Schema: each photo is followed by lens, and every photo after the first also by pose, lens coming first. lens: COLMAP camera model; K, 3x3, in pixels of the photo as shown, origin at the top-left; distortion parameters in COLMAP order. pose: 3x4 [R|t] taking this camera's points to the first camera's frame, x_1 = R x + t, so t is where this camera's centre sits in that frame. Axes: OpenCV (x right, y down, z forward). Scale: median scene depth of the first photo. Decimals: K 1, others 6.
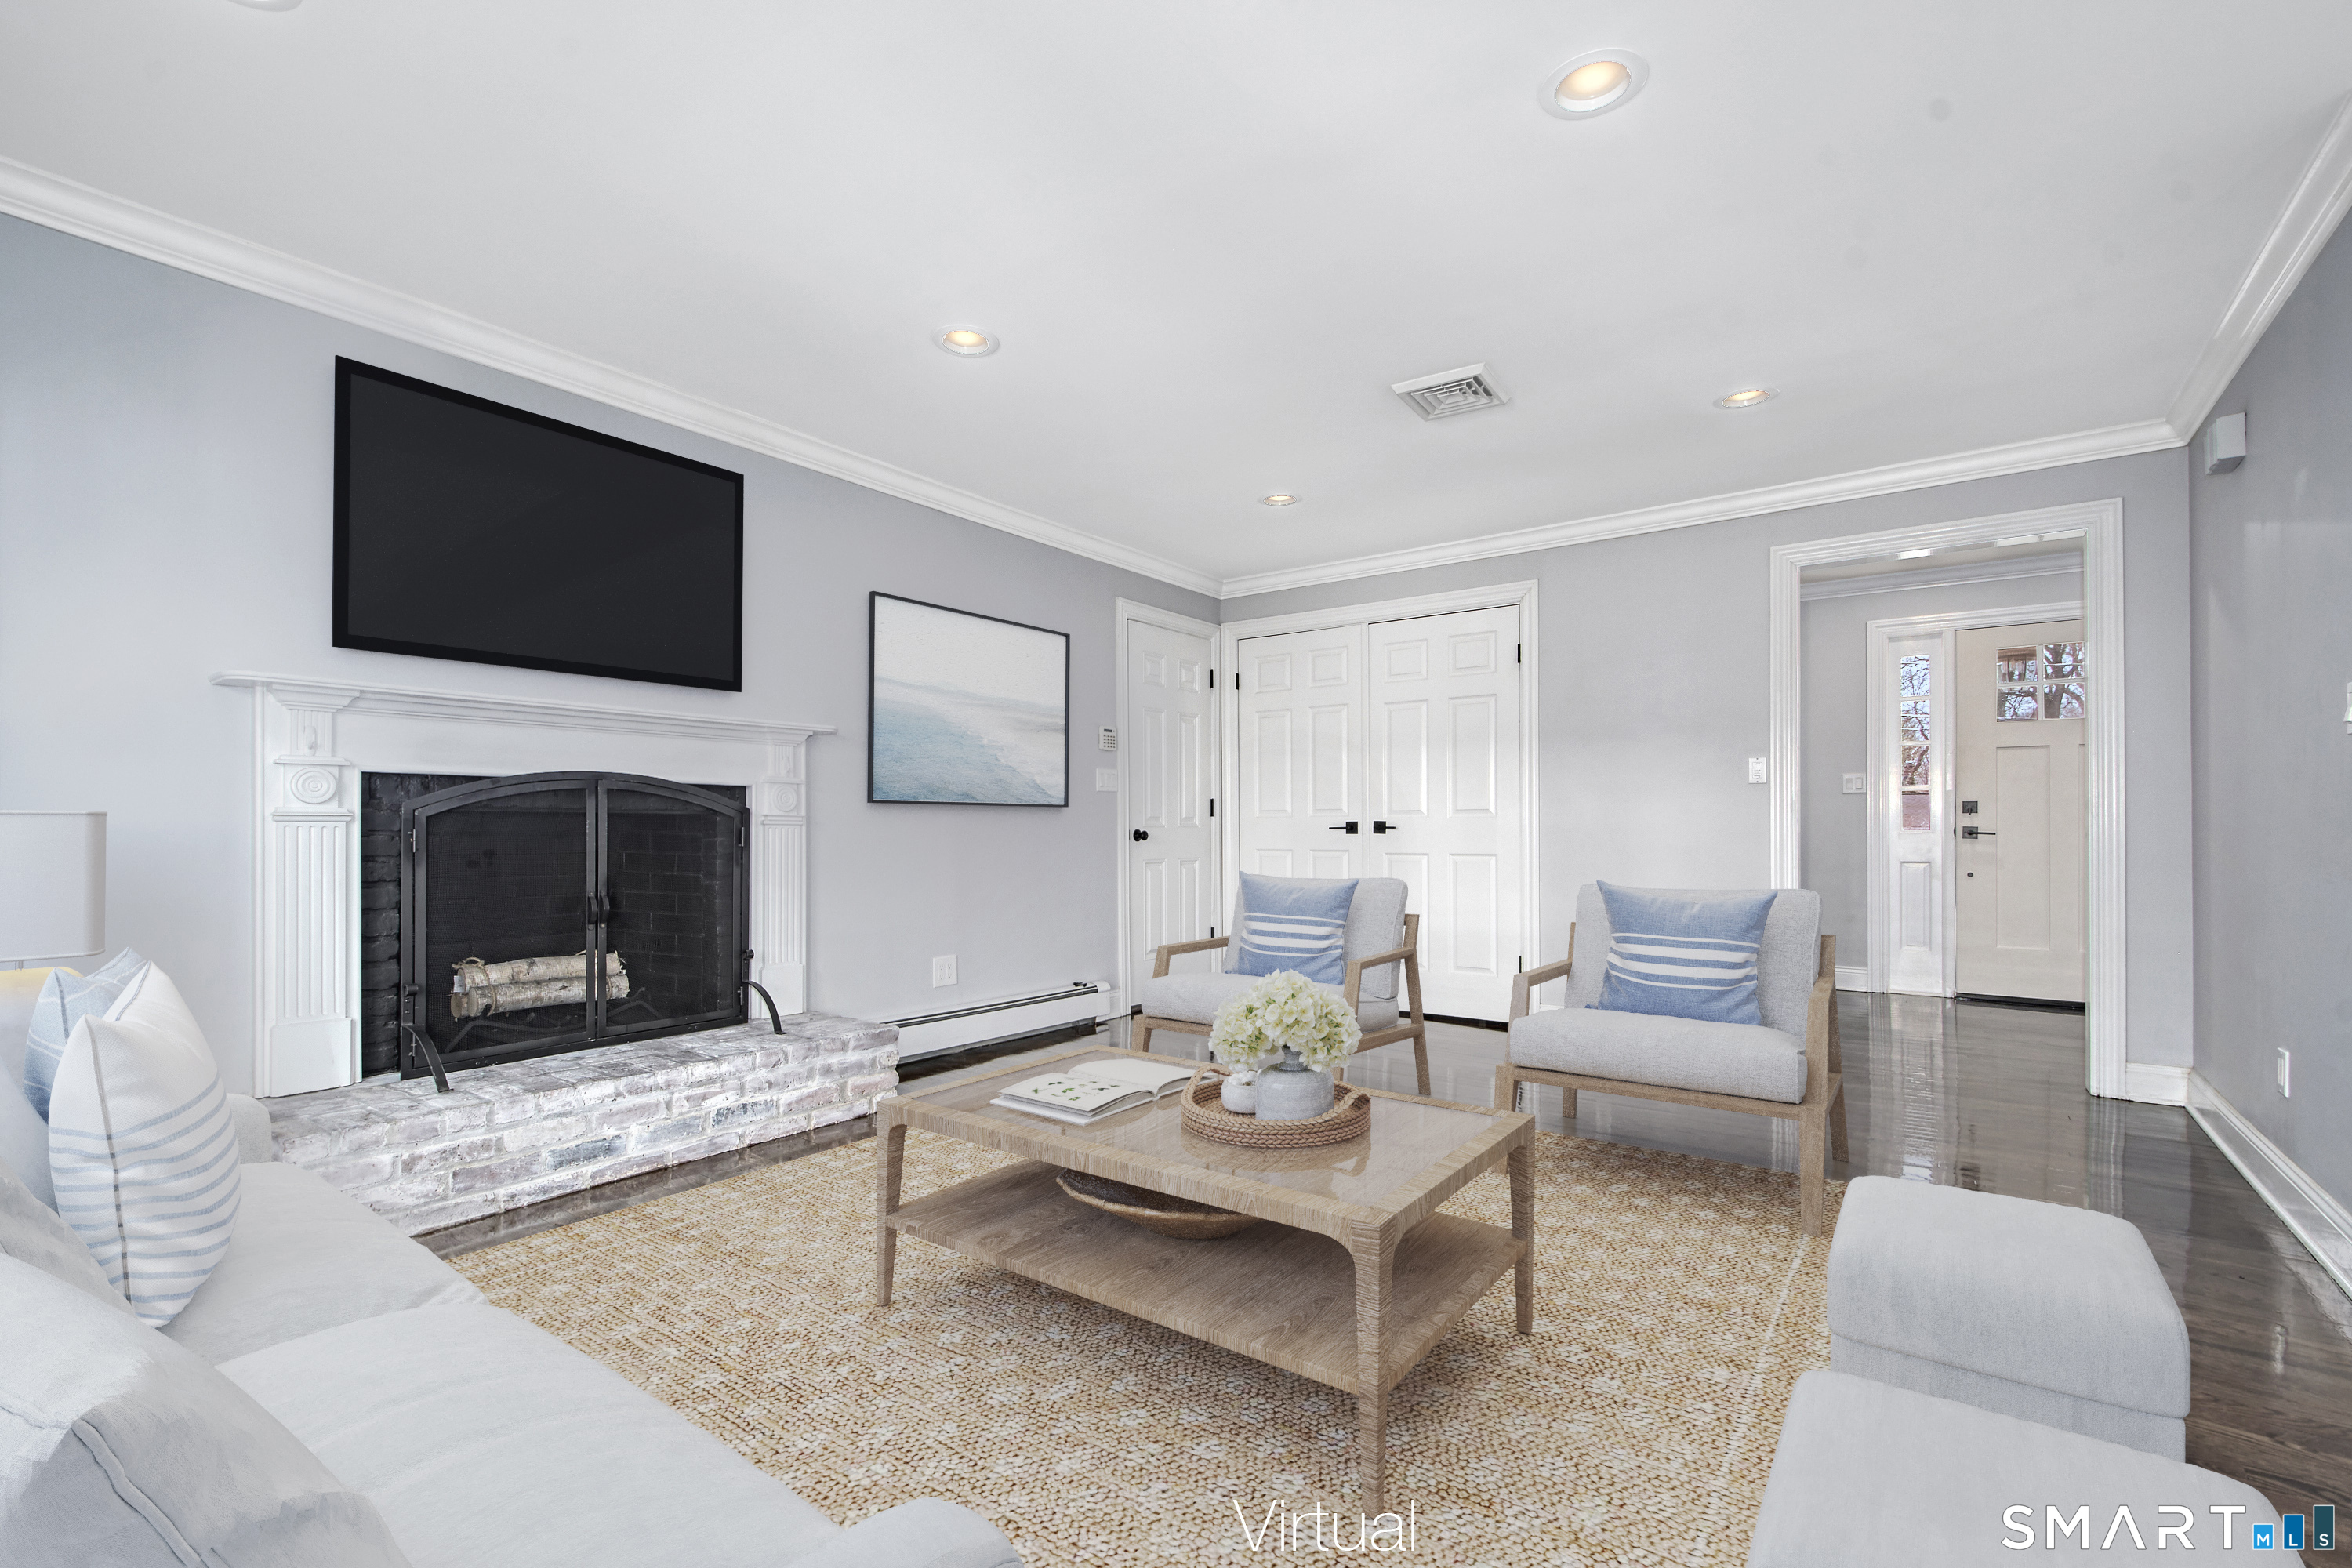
lens RADIAL K [[1040.2, 0, 1169.7], [0, 1040.2, 825.8], [0, 0, 1]] dist [-0.000404, -0.000036]
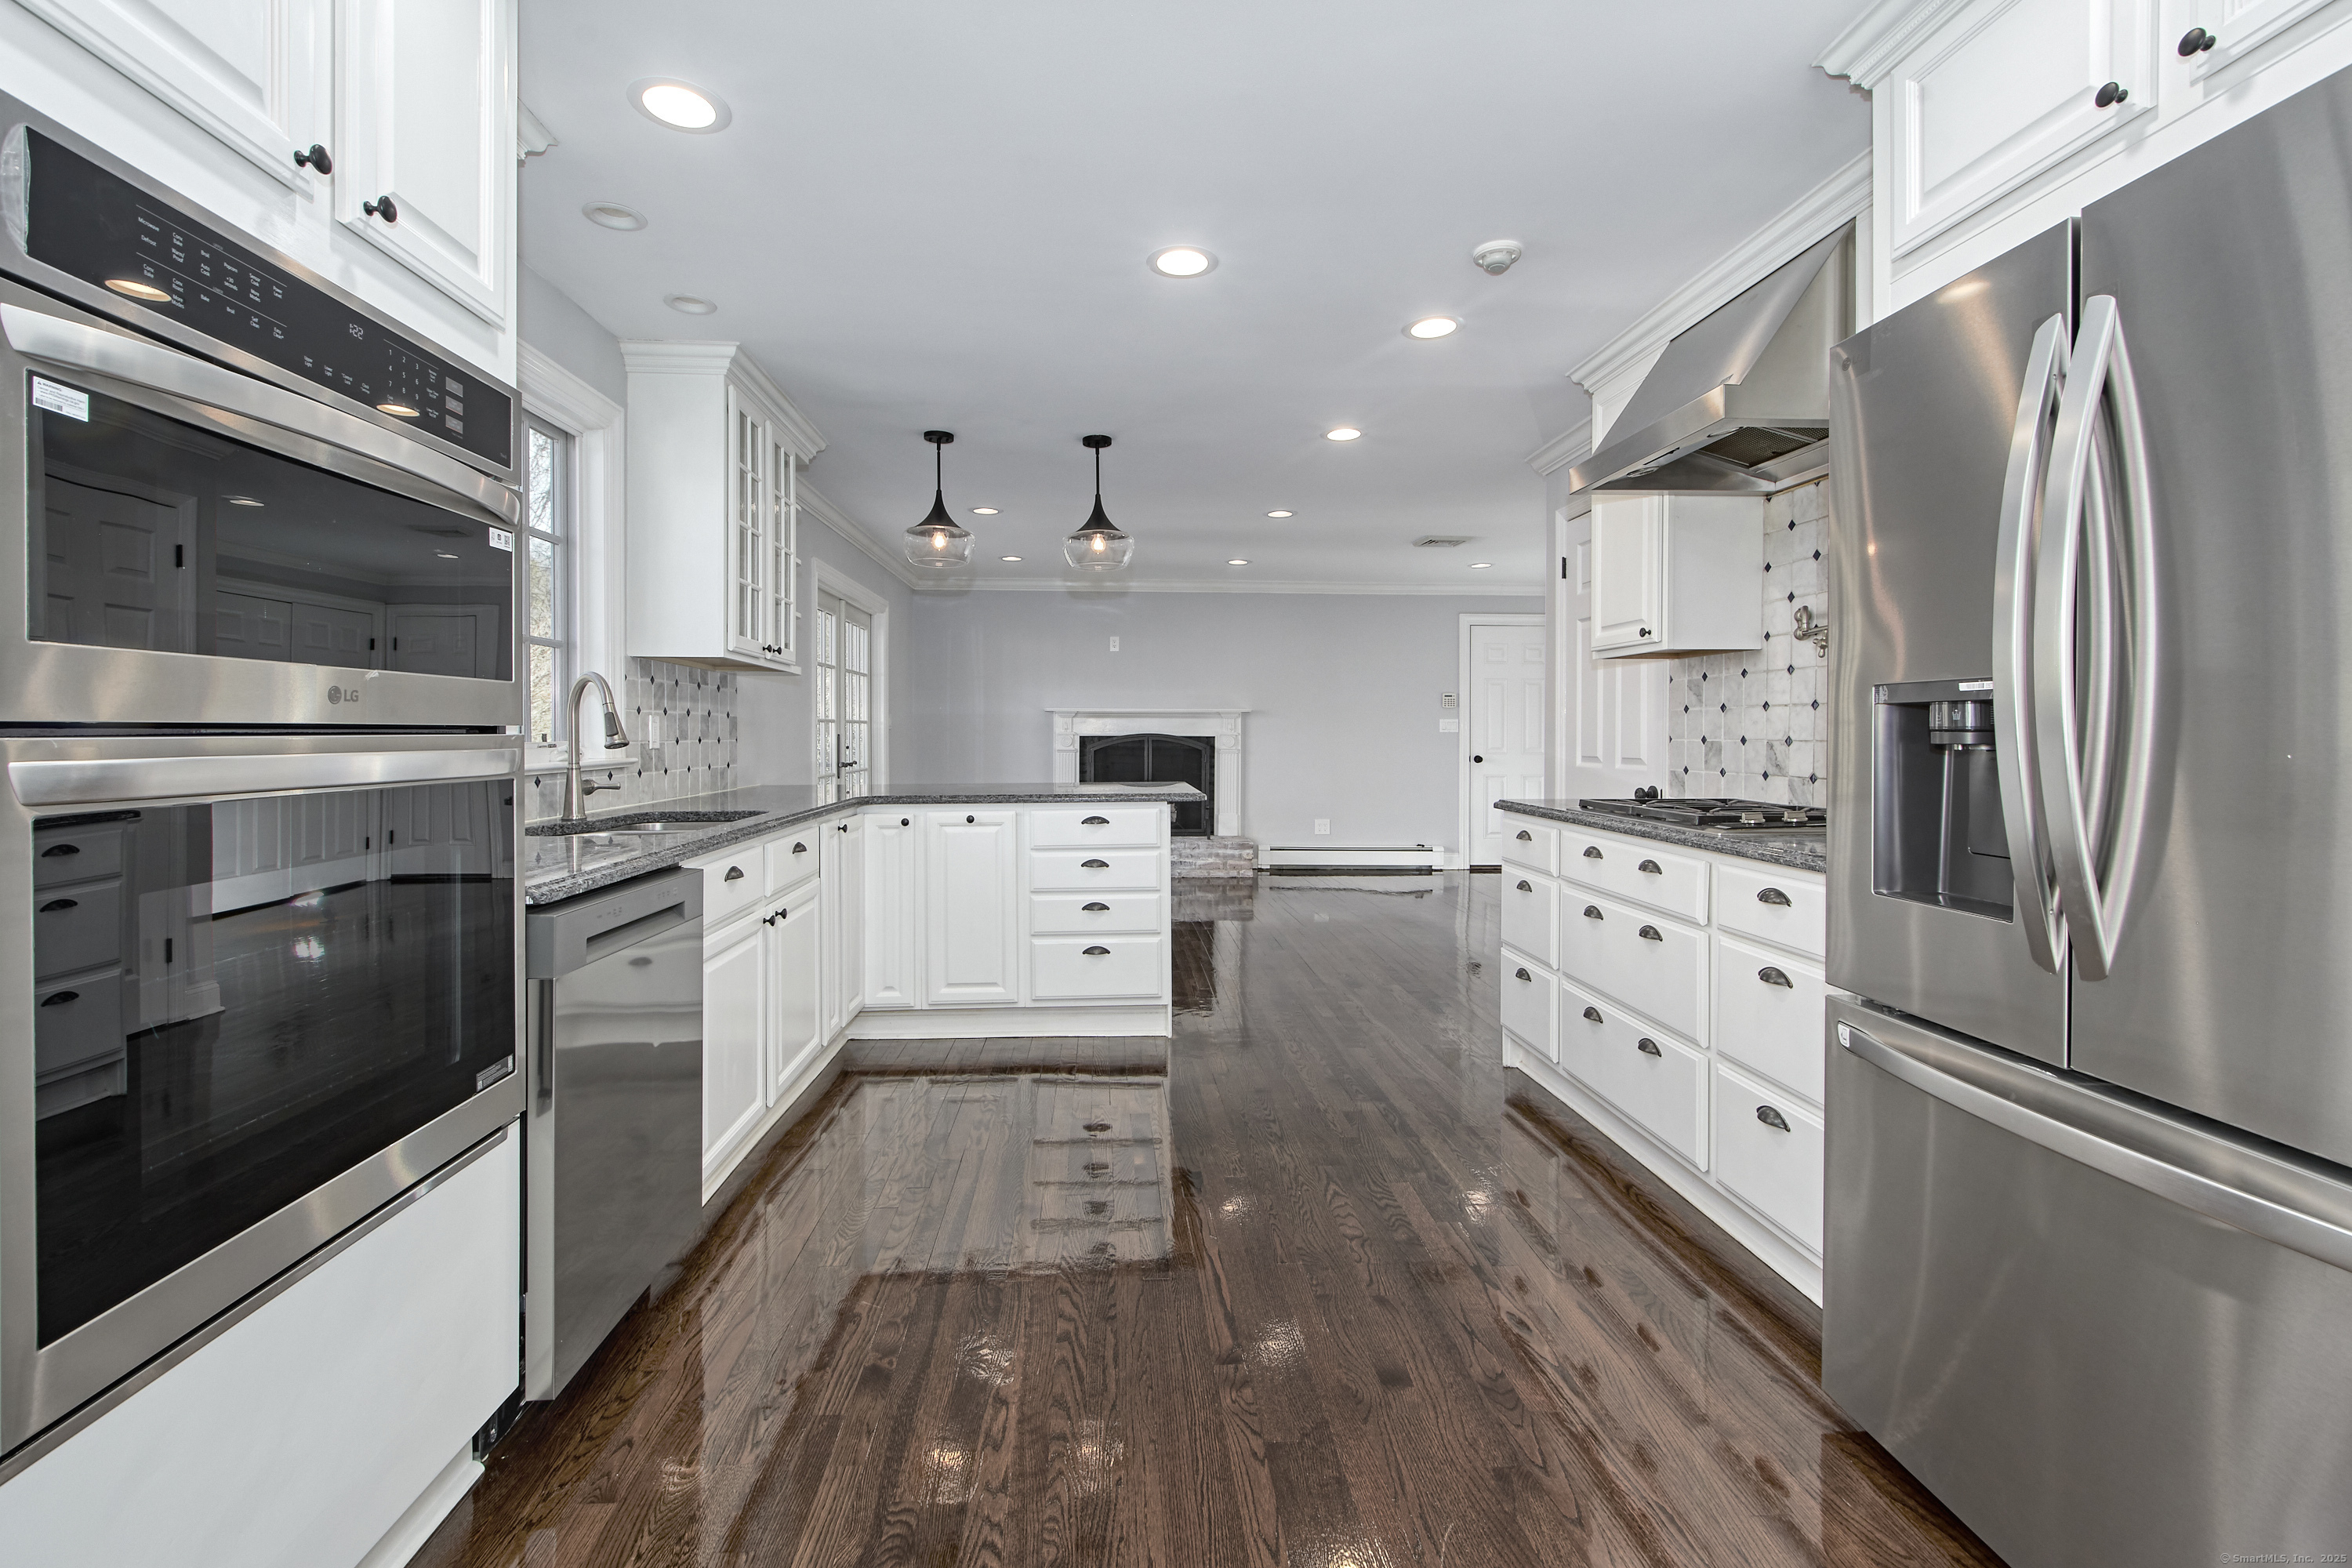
lens RADIAL K [[1050.8, 0, 1177.5], [0, 1050.8, 746.0], [0, 0, 1]] dist [-0.000221, -0.000036]
pose [[0.649954, 0.006425, -0.759946, 1.356640], [0.000006, 0.999964, 0.008459, -0.037660], [0.759973, -0.005502, 0.649931, -0.613175]]
